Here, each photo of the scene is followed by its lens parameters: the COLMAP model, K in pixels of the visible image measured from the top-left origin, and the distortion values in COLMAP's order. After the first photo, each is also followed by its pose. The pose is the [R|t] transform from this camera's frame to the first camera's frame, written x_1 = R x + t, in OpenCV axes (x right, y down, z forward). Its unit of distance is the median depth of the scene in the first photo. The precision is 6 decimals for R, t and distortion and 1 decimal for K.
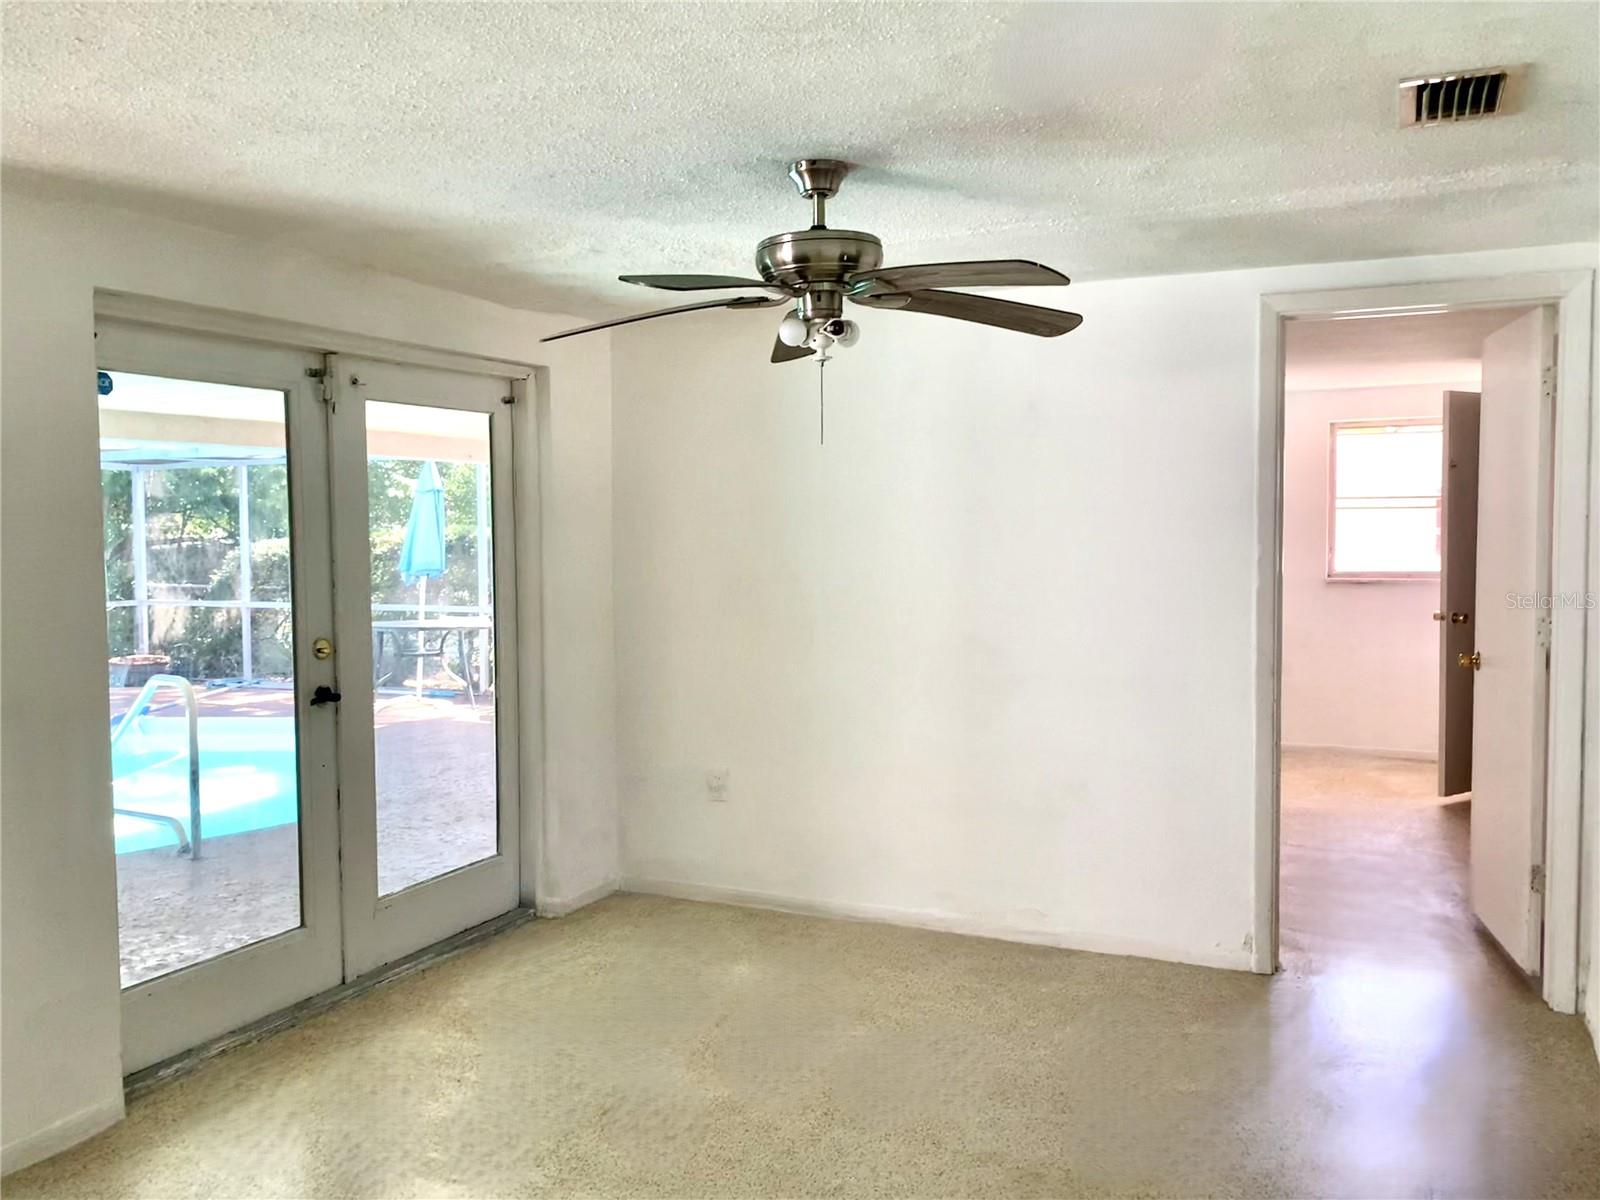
lens RADIAL K [[1357.5, 0, 799.4], [0, 1357.5, 593.2], [0, 0, 1]] dist [0.023266, -0.024839]
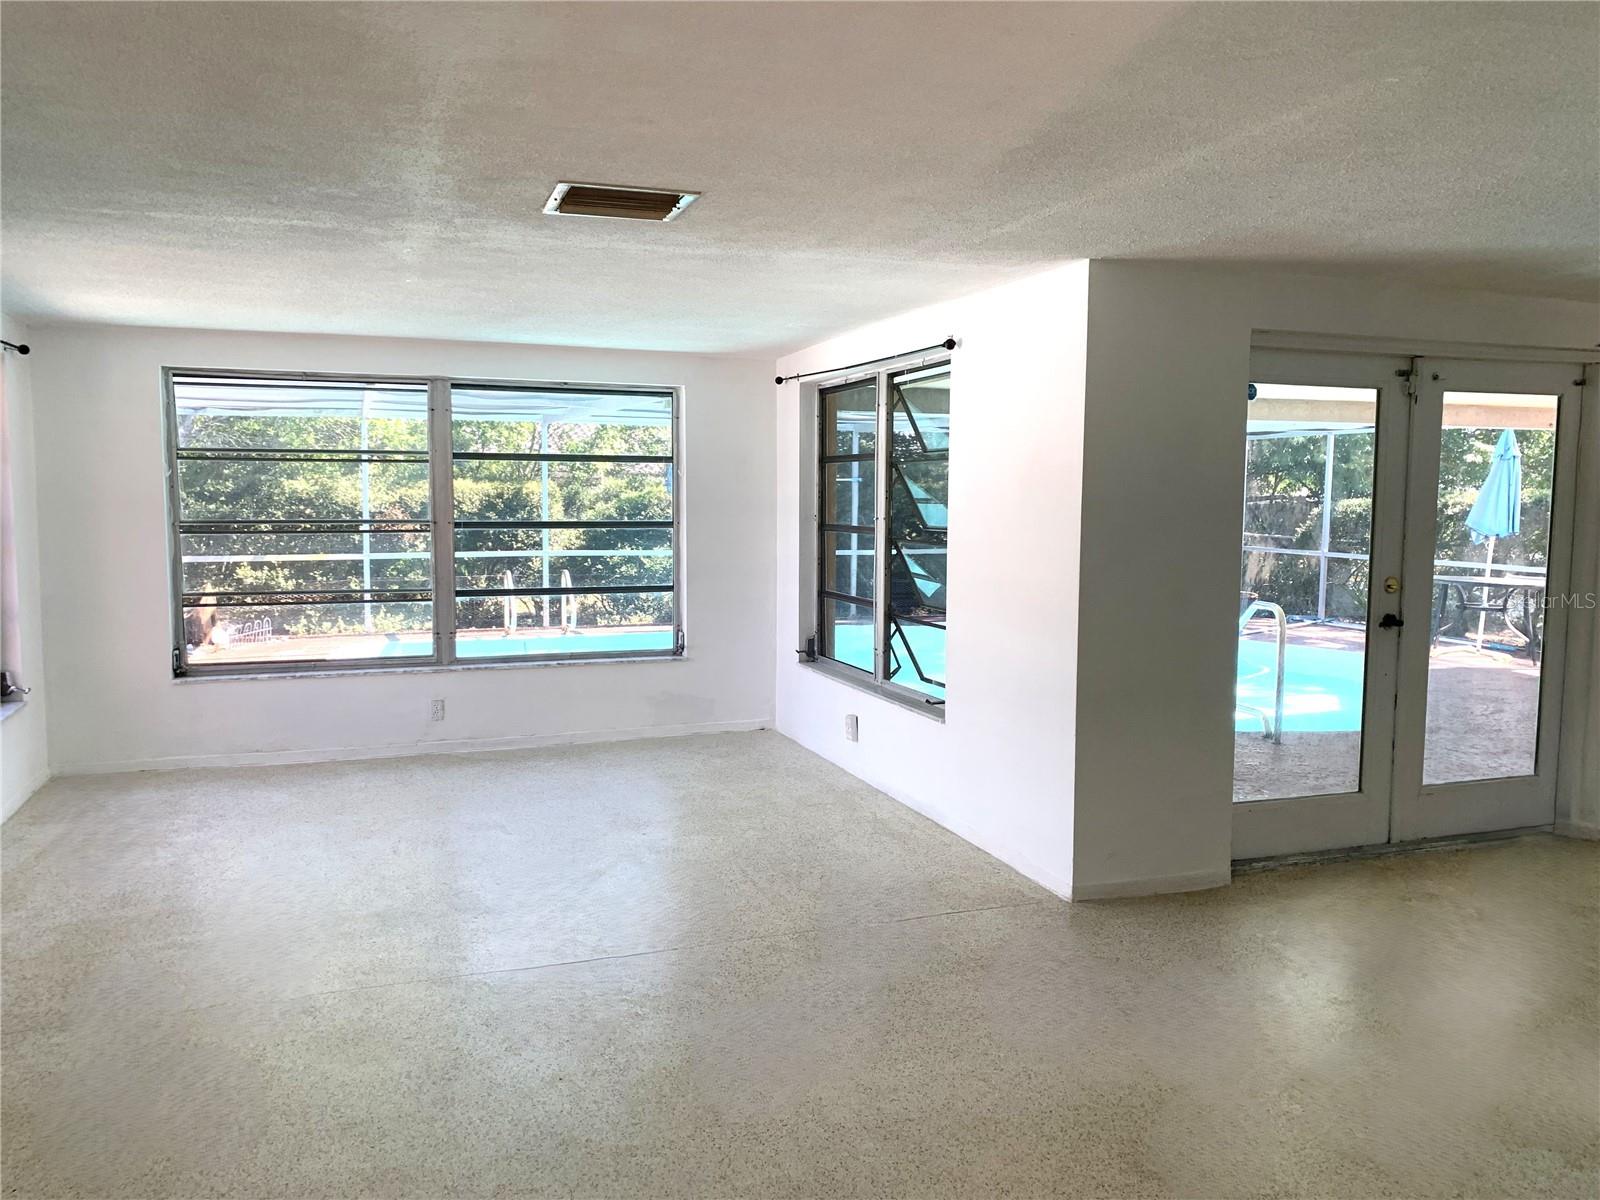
lens RADIAL K [[1209.7, 0, 799.4], [0, 1209.7, 590.6], [0, 0, 1]] dist [0.001380, 0.005889]
pose [[0.700719, 0.077620, -0.709202, 0.043843], [-0.051354, 0.996973, 0.058376, 0.004473], [0.711586, -0.004485, 0.702584, -0.128421]]
